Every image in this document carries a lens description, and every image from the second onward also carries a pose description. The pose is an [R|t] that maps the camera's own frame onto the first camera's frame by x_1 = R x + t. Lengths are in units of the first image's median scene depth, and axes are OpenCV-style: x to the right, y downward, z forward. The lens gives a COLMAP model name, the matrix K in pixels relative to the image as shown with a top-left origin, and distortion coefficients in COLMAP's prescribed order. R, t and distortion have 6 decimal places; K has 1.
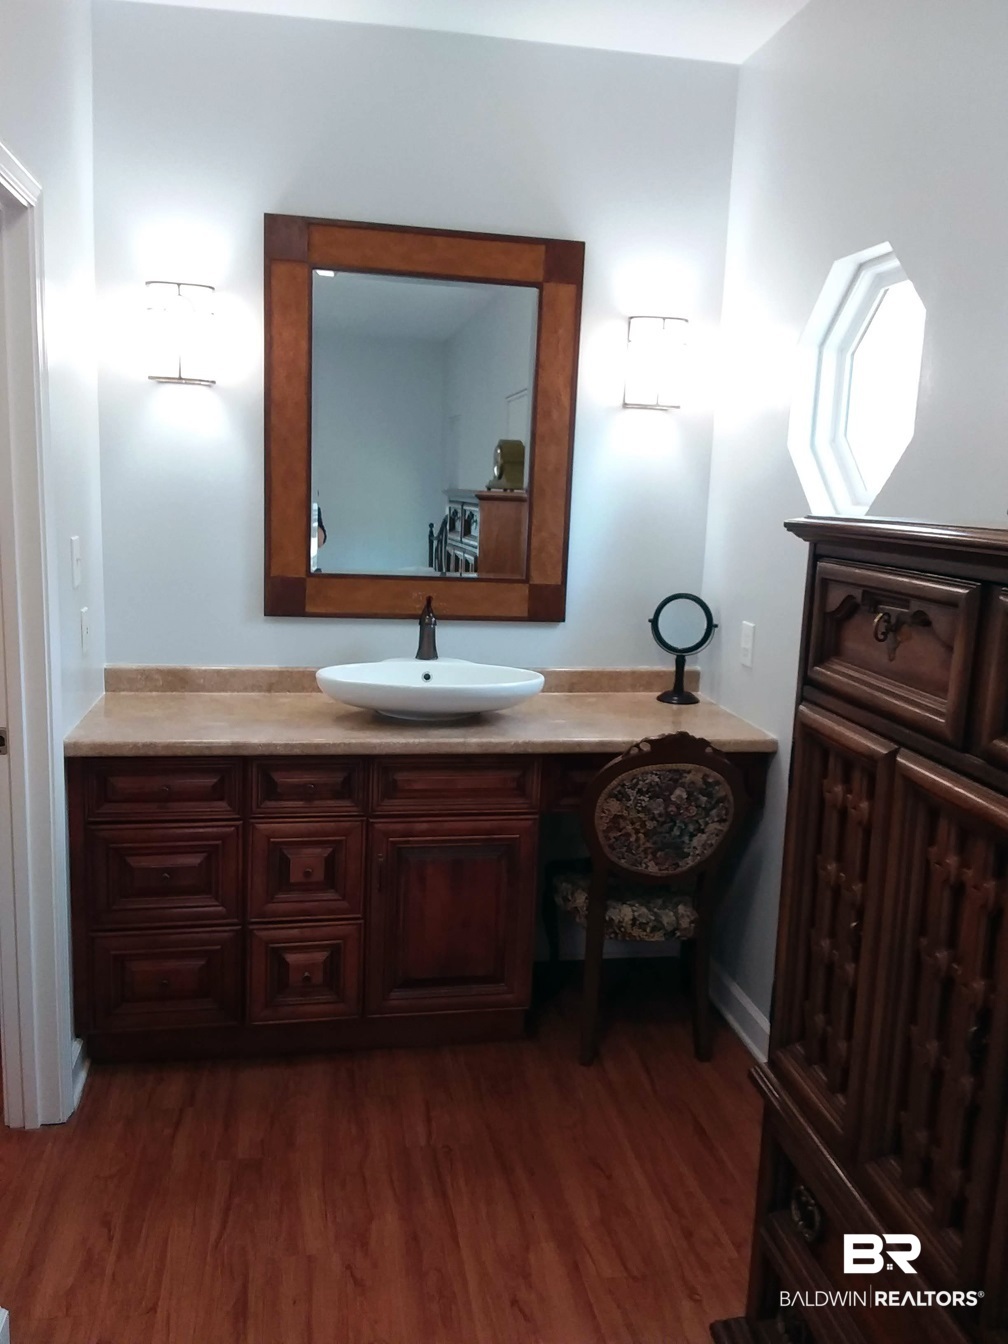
lens RADIAL K [[1073.0, 0, 504.0], [0, 1073.0, 672.0], [0, 0, 1]] dist [0.079792, -0.001335]
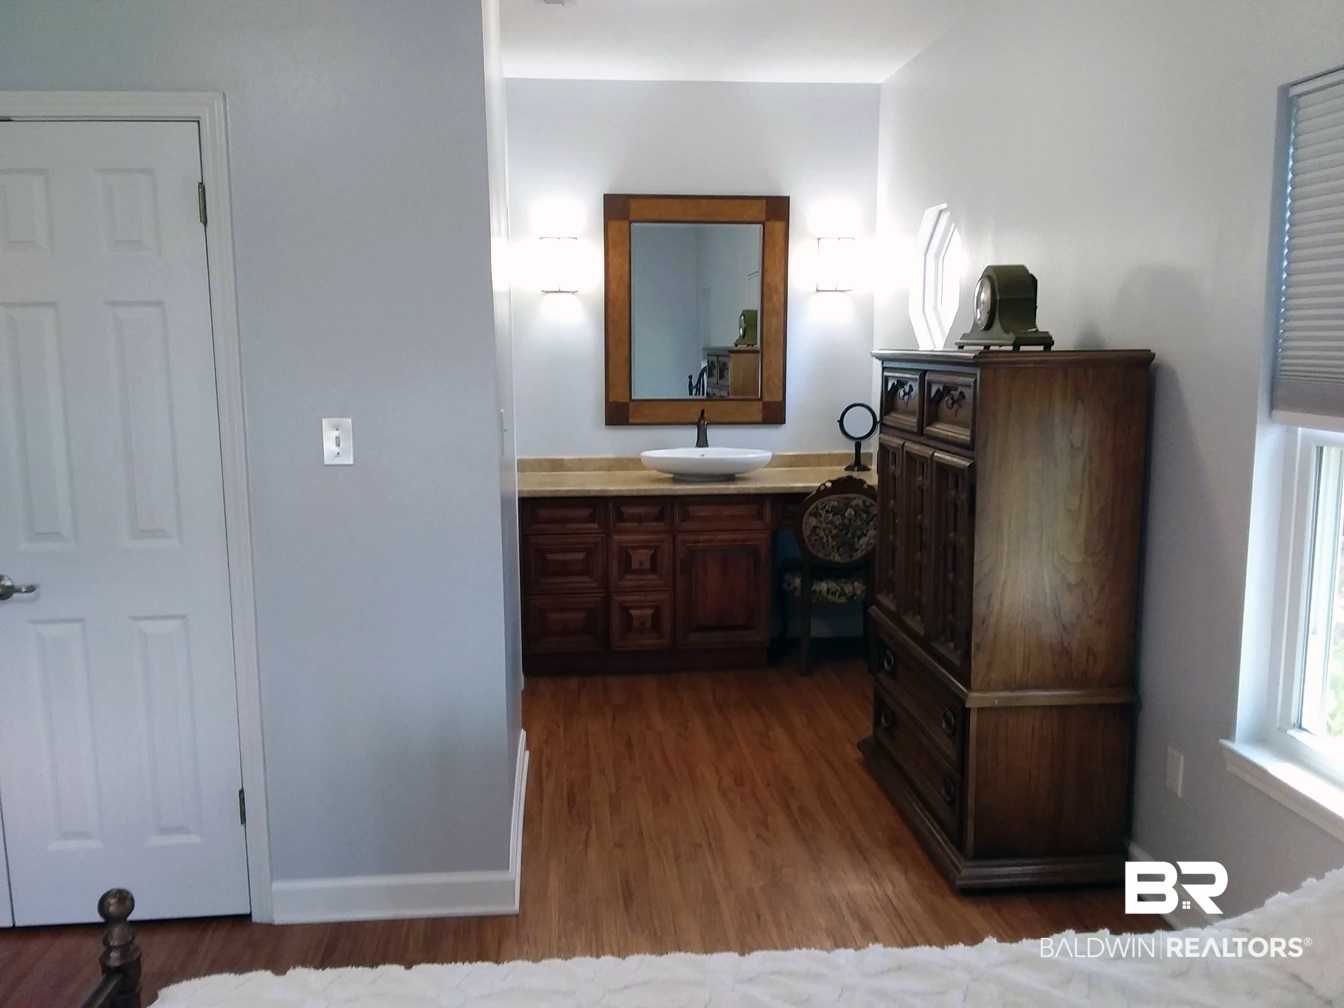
lens RADIAL K [[1093.9, 0, 672.0], [0, 1093.9, 504.0], [0, 0, 1]] dist [0.137359, 0.000389]
pose [[0.996542, -0.031919, -0.076719, 0.010552], [0.029817, 0.999152, -0.028396, 0.136207], [0.077560, 0.026010, 0.996648, -0.779673]]
